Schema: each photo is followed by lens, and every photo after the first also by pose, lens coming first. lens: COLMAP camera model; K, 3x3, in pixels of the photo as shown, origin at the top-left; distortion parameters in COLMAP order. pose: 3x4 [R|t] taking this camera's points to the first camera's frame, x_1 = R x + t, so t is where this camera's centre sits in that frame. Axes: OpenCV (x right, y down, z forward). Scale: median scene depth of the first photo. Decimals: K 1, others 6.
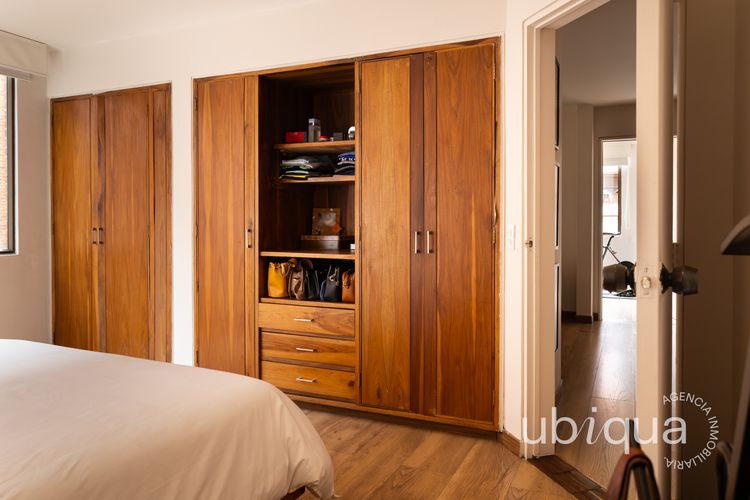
lens RADIAL K [[548.2, 0, 376.0], [0, 548.2, 228.1], [0, 0, 1]] dist [0.006637, 0.001710]
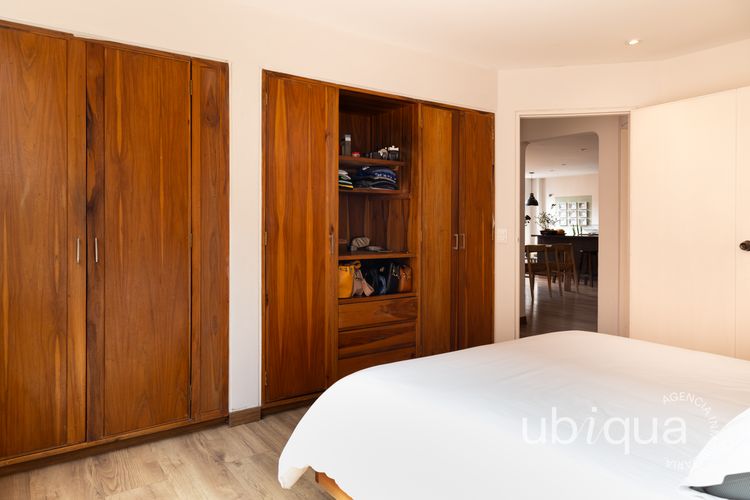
lens RADIAL K [[518.7, 0, 374.2], [0, 518.7, 226.5], [0, 0, 1]] dist [-0.003621, 0.000741]
pose [[0.488194, -0.005868, 0.872715, -1.005751], [0.007926, 0.999966, 0.002291, -0.015310], [-0.872699, 0.005799, 0.488224, 0.437541]]
